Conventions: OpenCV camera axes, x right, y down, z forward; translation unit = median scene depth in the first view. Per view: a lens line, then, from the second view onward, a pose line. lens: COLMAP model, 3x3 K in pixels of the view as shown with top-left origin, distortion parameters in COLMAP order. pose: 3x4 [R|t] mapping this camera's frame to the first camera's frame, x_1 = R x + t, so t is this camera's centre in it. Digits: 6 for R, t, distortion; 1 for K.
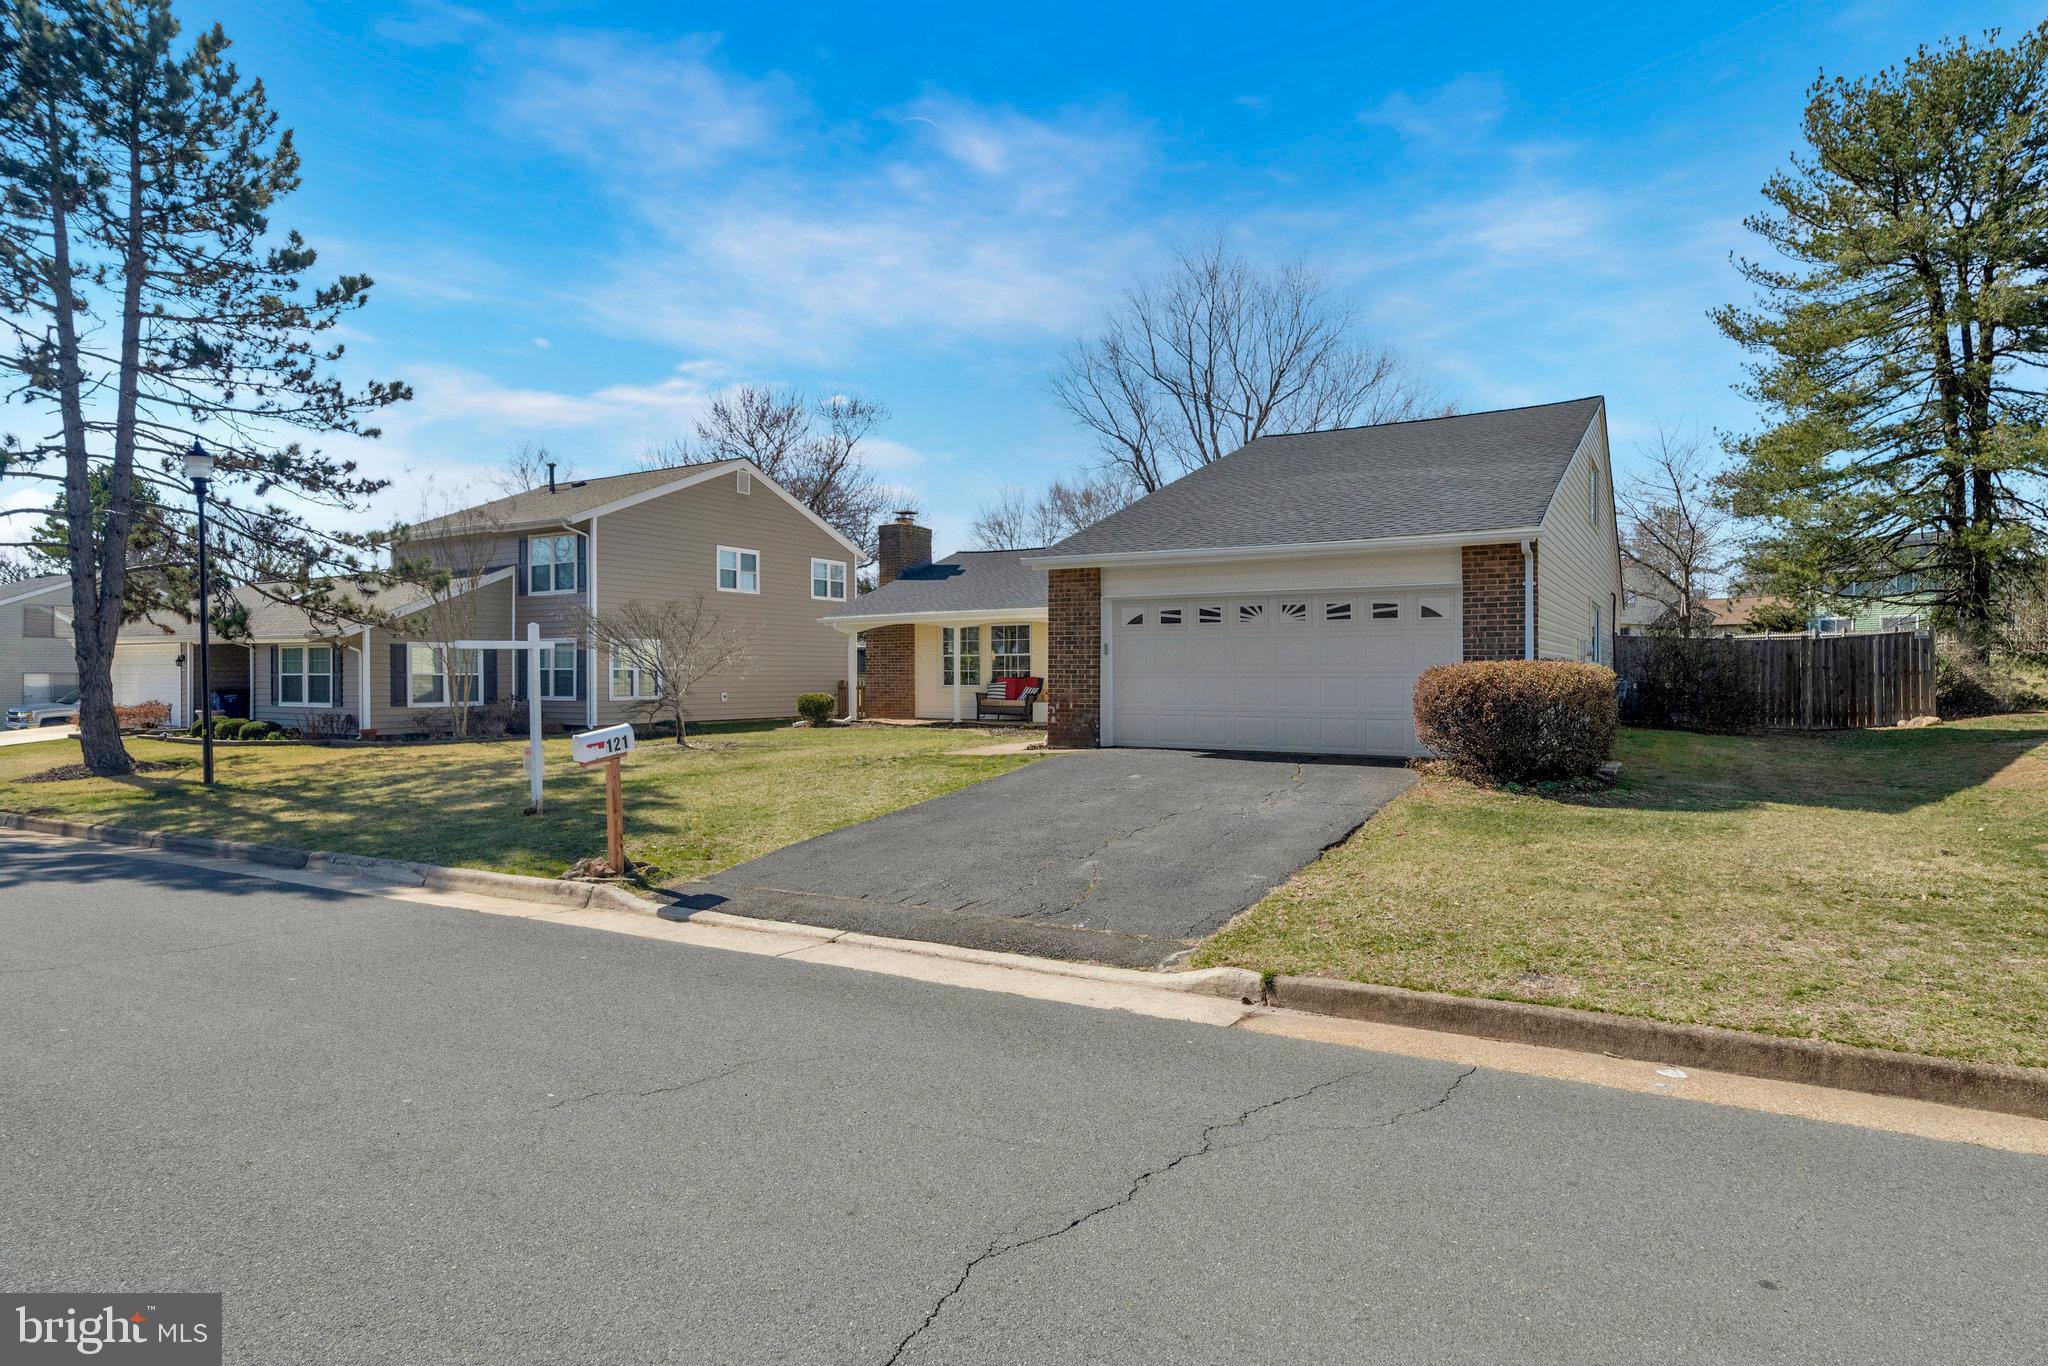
lens RADIAL K [[1115.1, 0, 1033.0], [0, 1115.1, 676.3], [0, 0, 1]] dist [-0.006140, -0.000217]
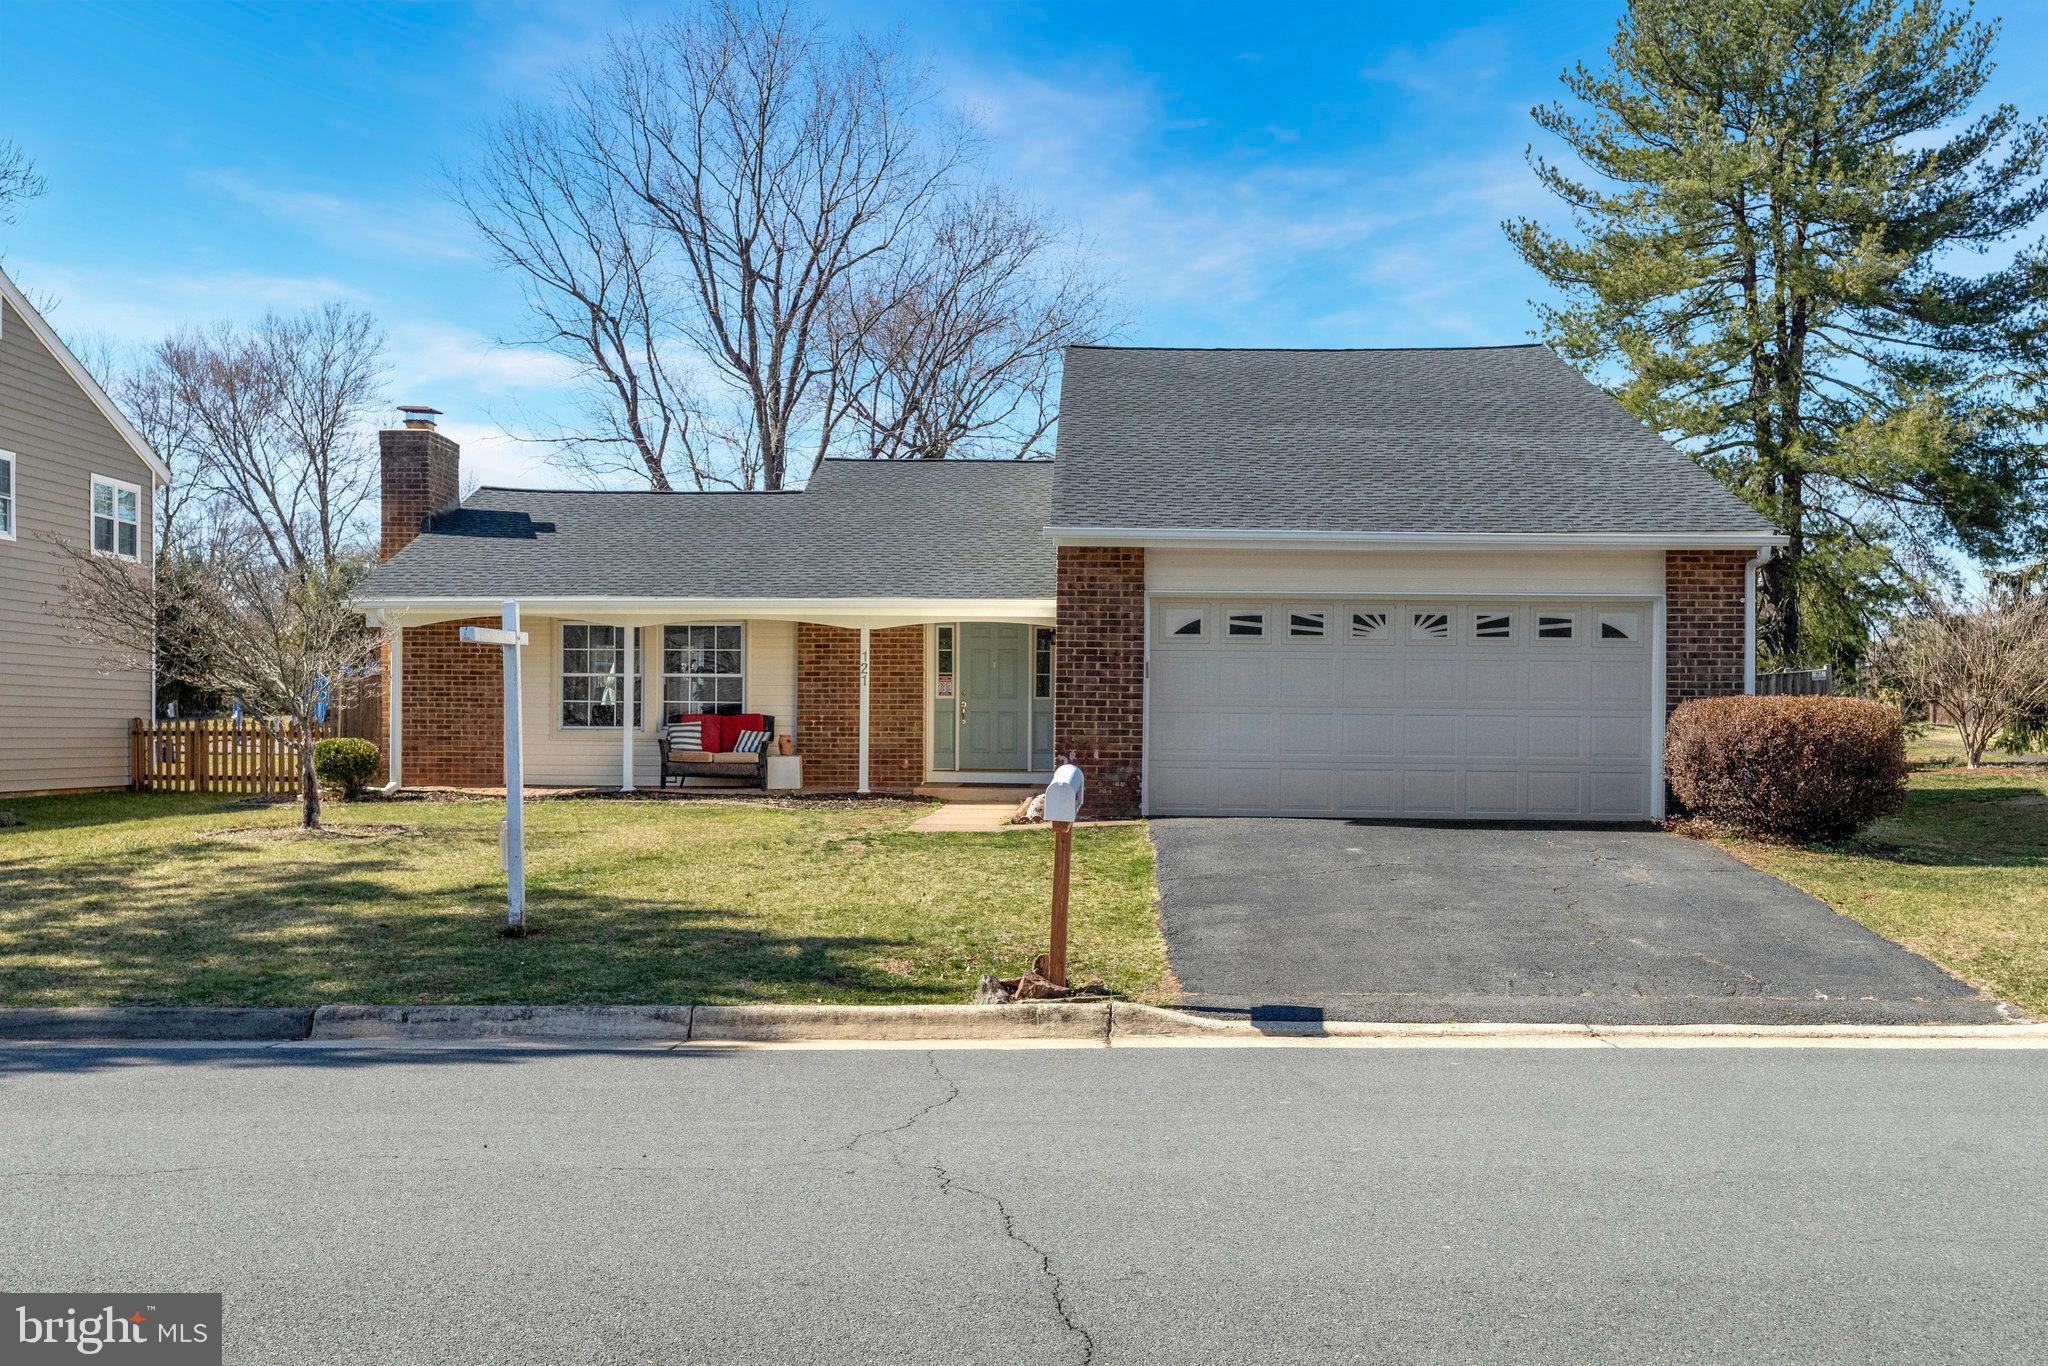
lens RADIAL K [[2053.9, 0, 1019.7], [0, 2053.9, 690.1], [0, 0, 1]] dist [0.022551, 0.000000]
pose [[0.874815, 0.018507, 0.484104, -0.597029], [-0.009757, 0.999740, -0.020587, 0.013812], [-0.484359, 0.013287, 0.874768, -0.037469]]
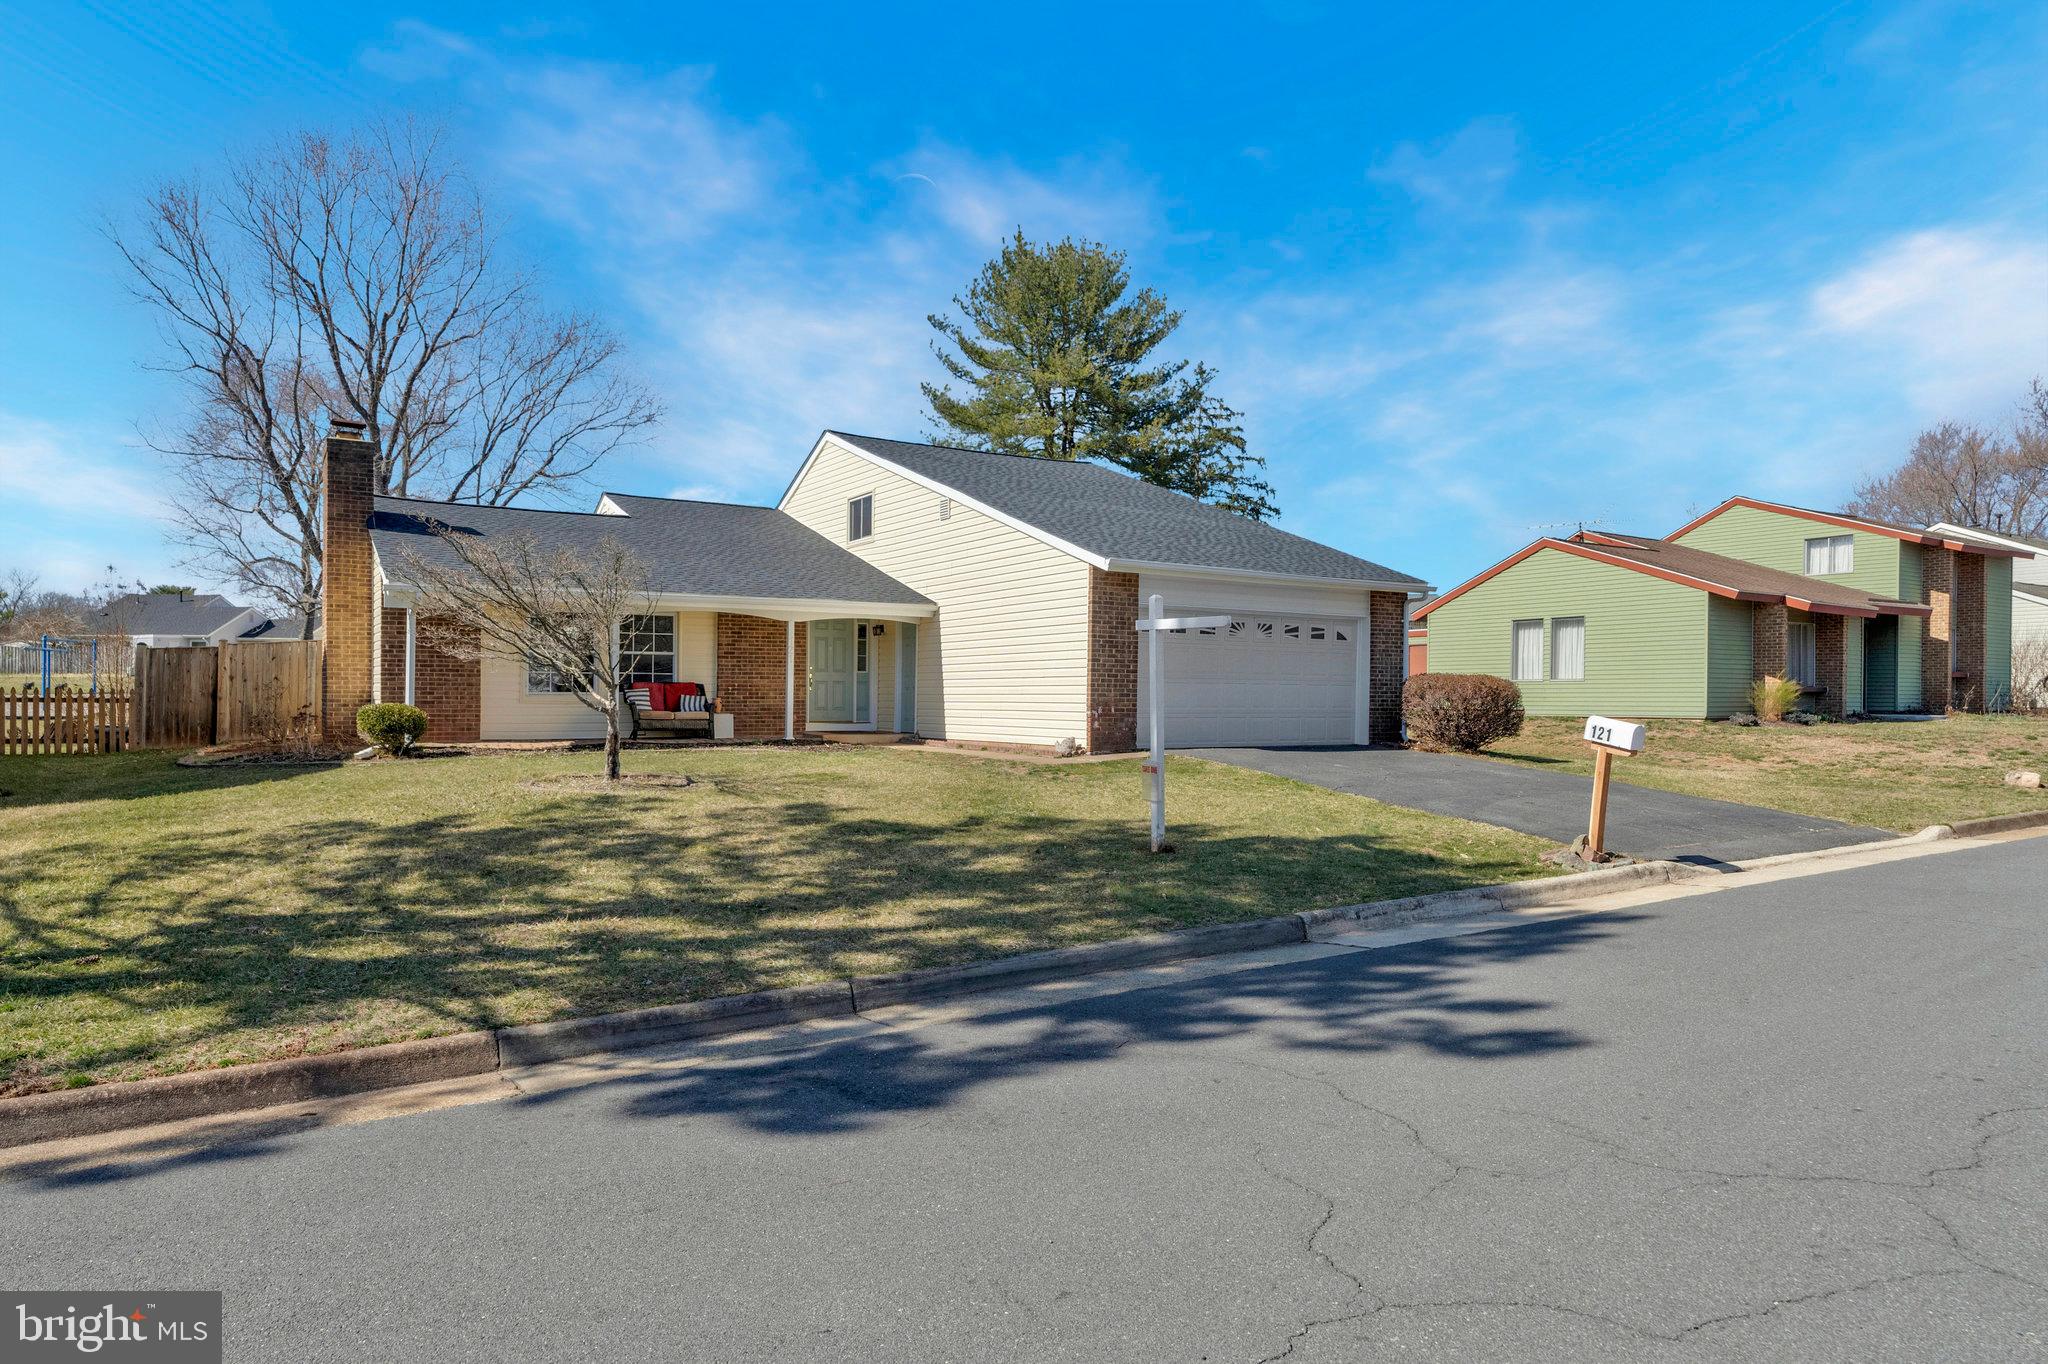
lens RADIAL K [[1255.5, 0, 1024.9], [0, 1255.5, 683.9], [0, 0, 1]] dist [-0.007327, 0.000308]
pose [[0.451105, 0.014696, 0.892350, -1.006384], [-0.004725, 0.999890, -0.014079, 0.019611], [-0.892458, 0.002135, 0.451125, 0.571674]]
